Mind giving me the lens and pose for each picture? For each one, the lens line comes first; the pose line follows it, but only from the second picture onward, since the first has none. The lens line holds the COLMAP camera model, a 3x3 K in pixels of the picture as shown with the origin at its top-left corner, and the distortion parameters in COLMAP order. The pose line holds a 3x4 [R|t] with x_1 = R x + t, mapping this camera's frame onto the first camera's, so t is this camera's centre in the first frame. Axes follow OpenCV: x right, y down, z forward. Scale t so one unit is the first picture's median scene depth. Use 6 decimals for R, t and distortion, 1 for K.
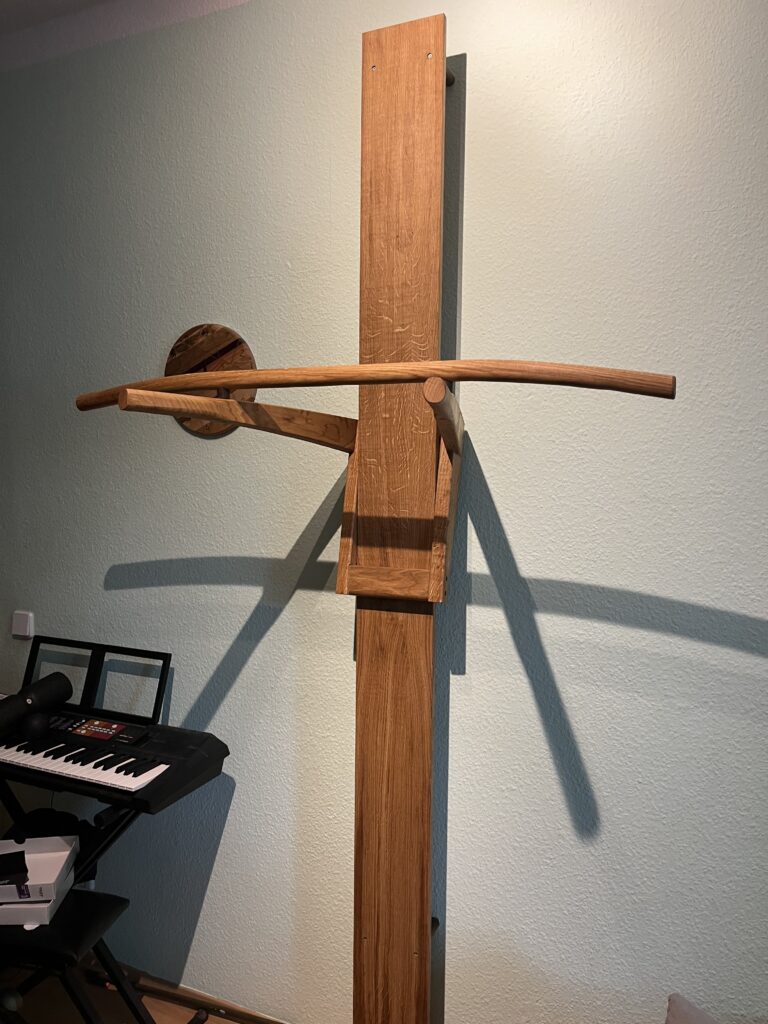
lens RADIAL K [[776.7, 0, 383.5], [0, 776.7, 515.4], [0, 0, 1]] dist [0.027704, -0.048289]
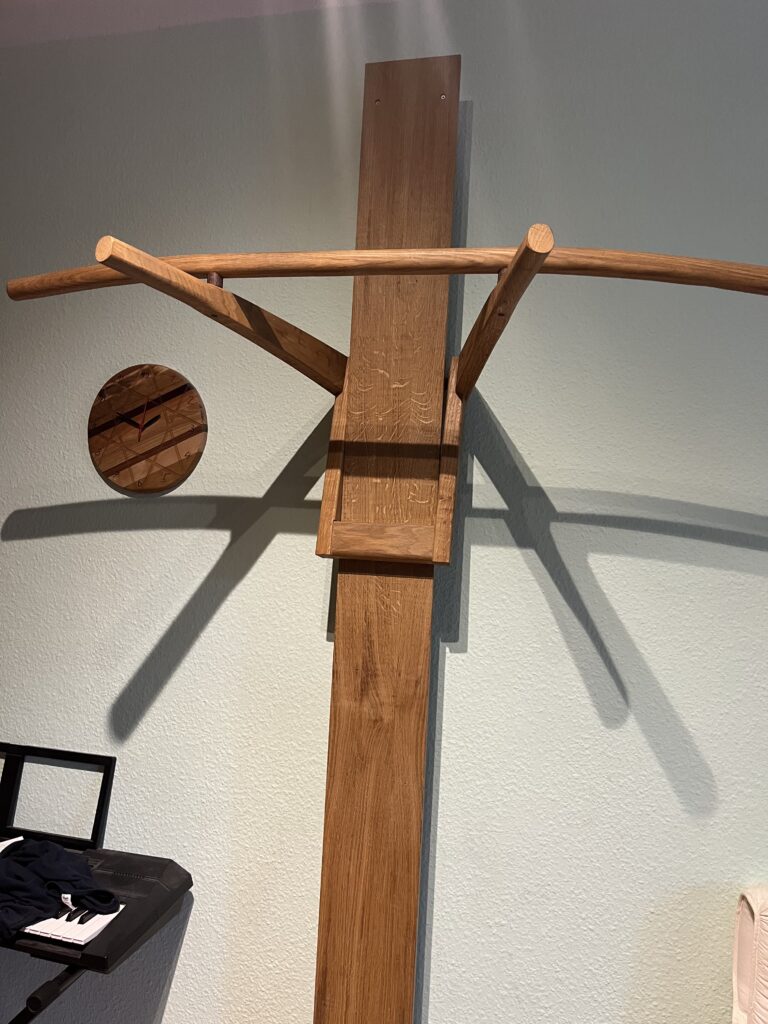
lens RADIAL K [[776.7, 0, 383.3], [0, 776.7, 510.8], [0, 0, 1]] dist [0.027704, -0.048289]
pose [[0.980697, 0.050764, 0.188831, -0.150554], [-0.031184, 0.993956, -0.105253, -0.004209], [-0.193033, 0.097332, 0.976353, 0.154301]]
